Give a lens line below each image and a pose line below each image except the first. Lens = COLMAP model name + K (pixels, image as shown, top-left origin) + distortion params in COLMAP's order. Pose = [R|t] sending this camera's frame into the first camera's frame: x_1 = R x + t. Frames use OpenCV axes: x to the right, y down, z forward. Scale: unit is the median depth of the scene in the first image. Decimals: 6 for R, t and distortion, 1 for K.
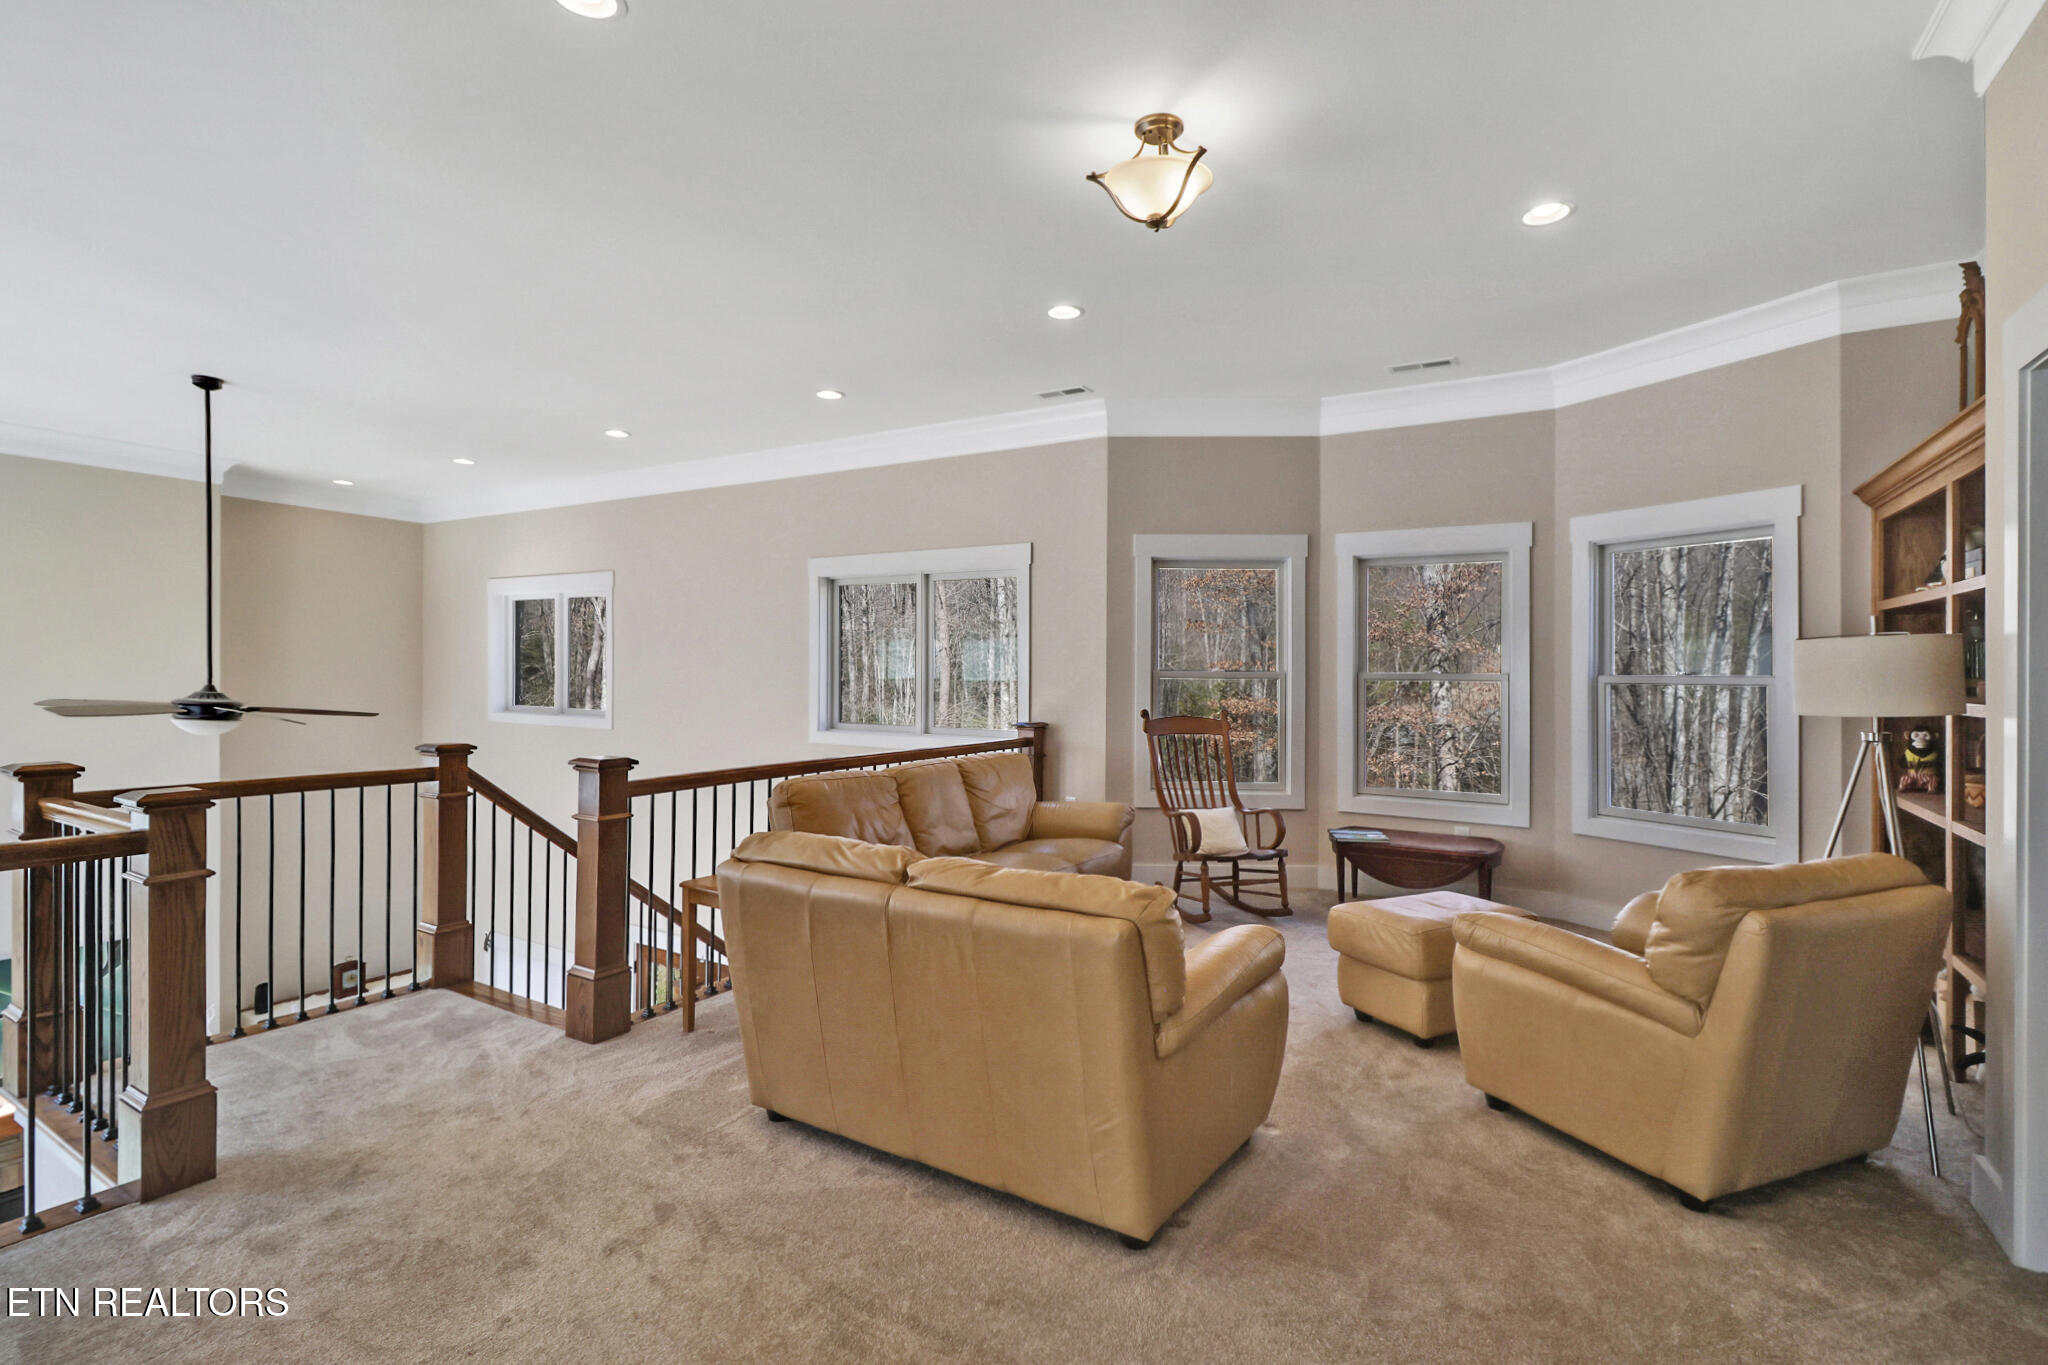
lens RADIAL K [[947.1, 0, 1033.1], [0, 947.1, 655.6], [0, 0, 1]] dist [0.010047, -0.016493]
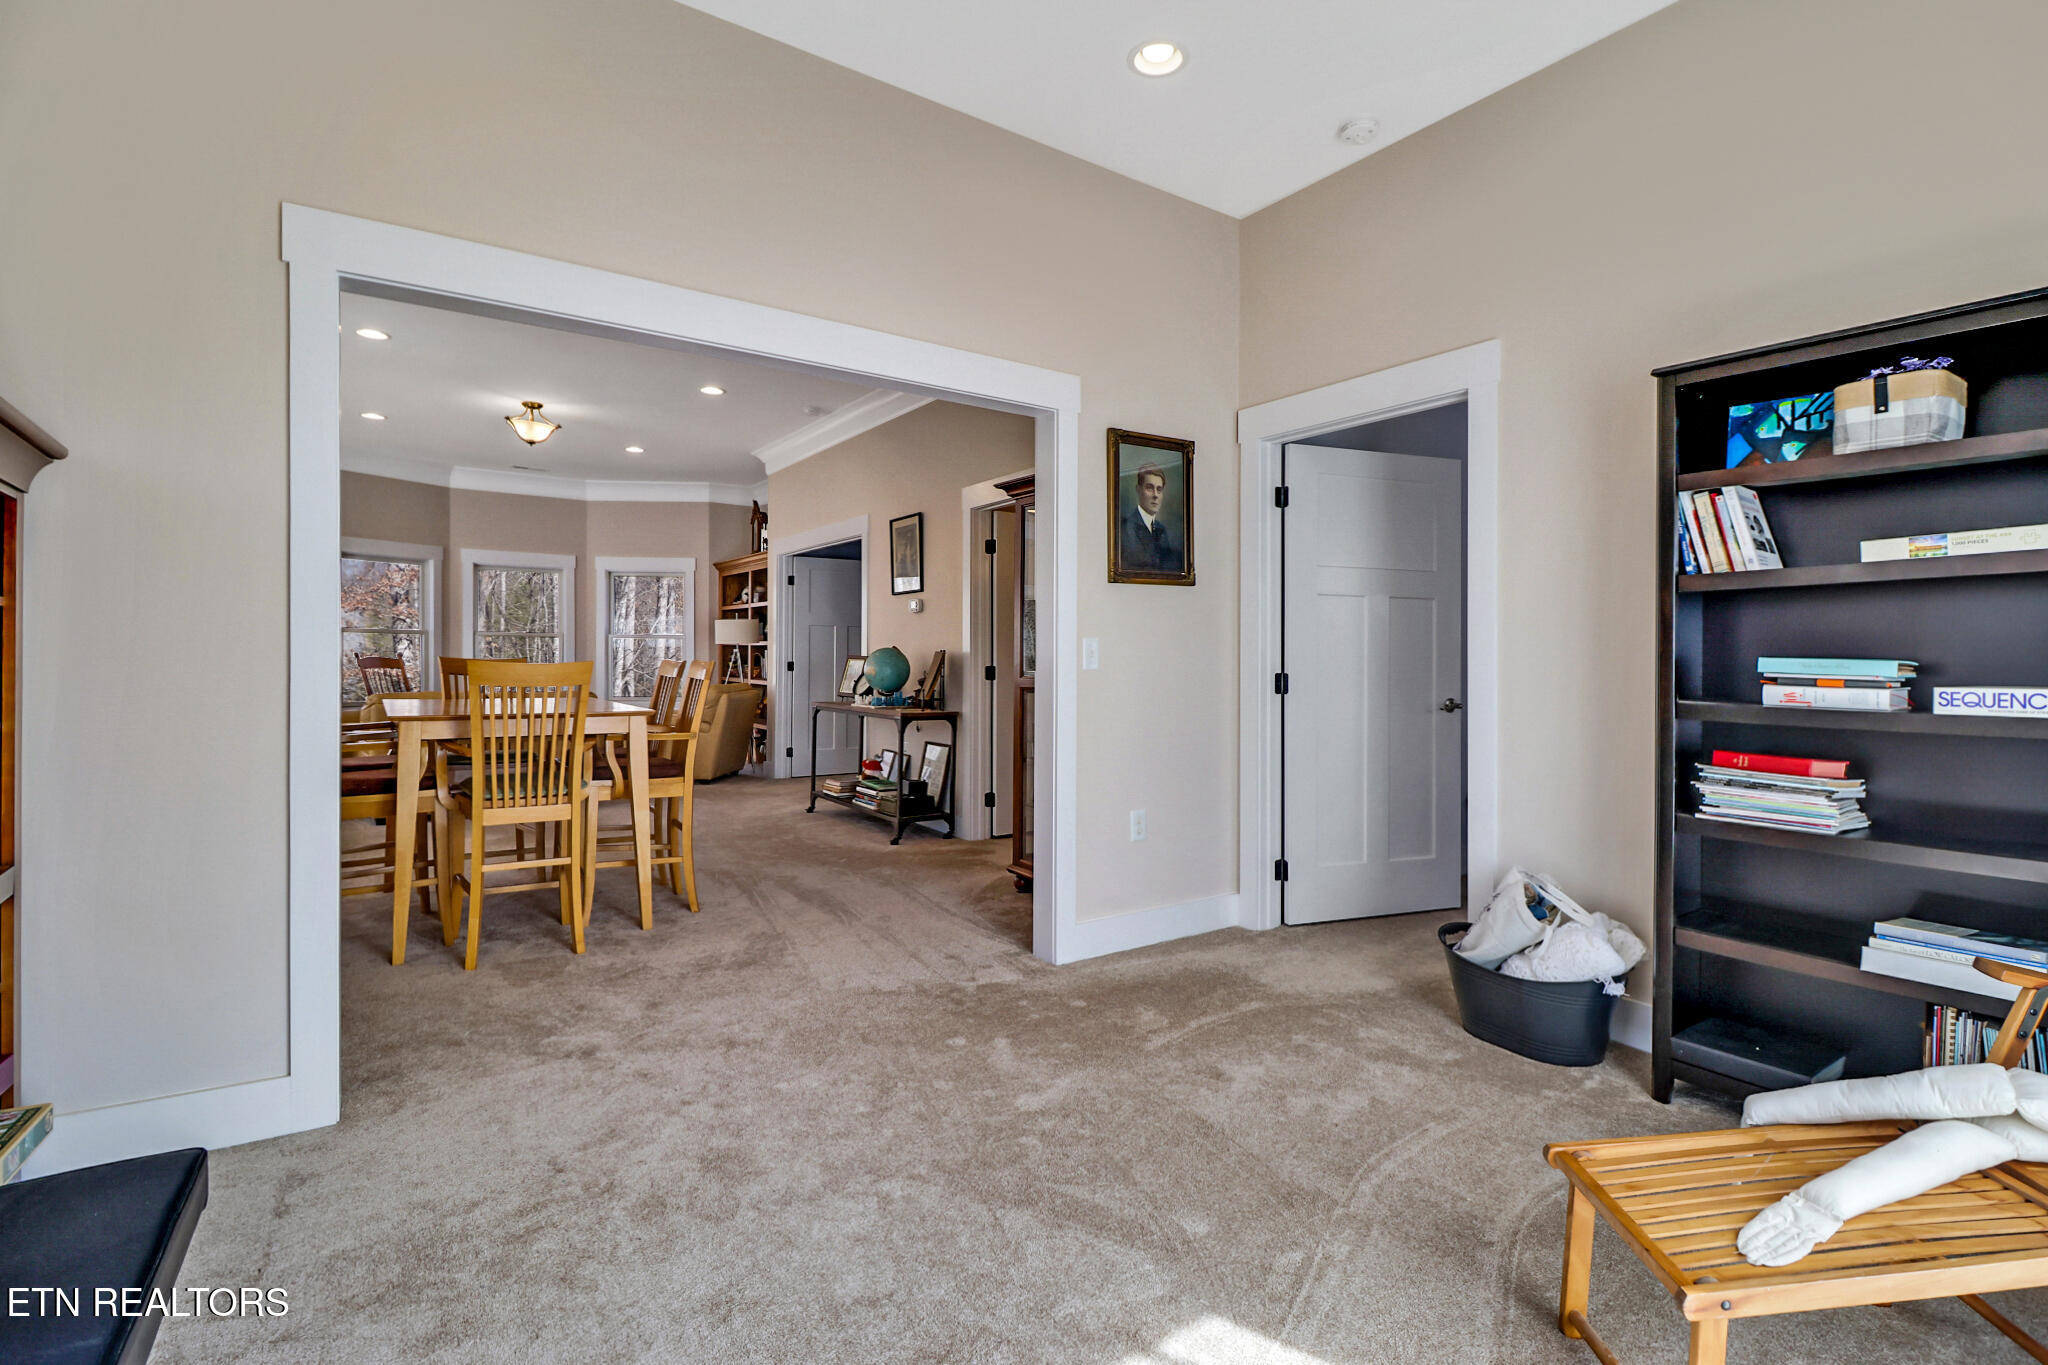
lens RADIAL K [[947.1, 0, 1033.1], [0, 947.1, 655.6], [0, 0, 1]] dist [0.010047, -0.016493]
pose [[0.408830, -0.006969, 0.912584, -0.792115], [-0.011723, 0.999848, 0.012888, 0.023111], [-0.912535, -0.015967, 0.408686, -0.599586]]
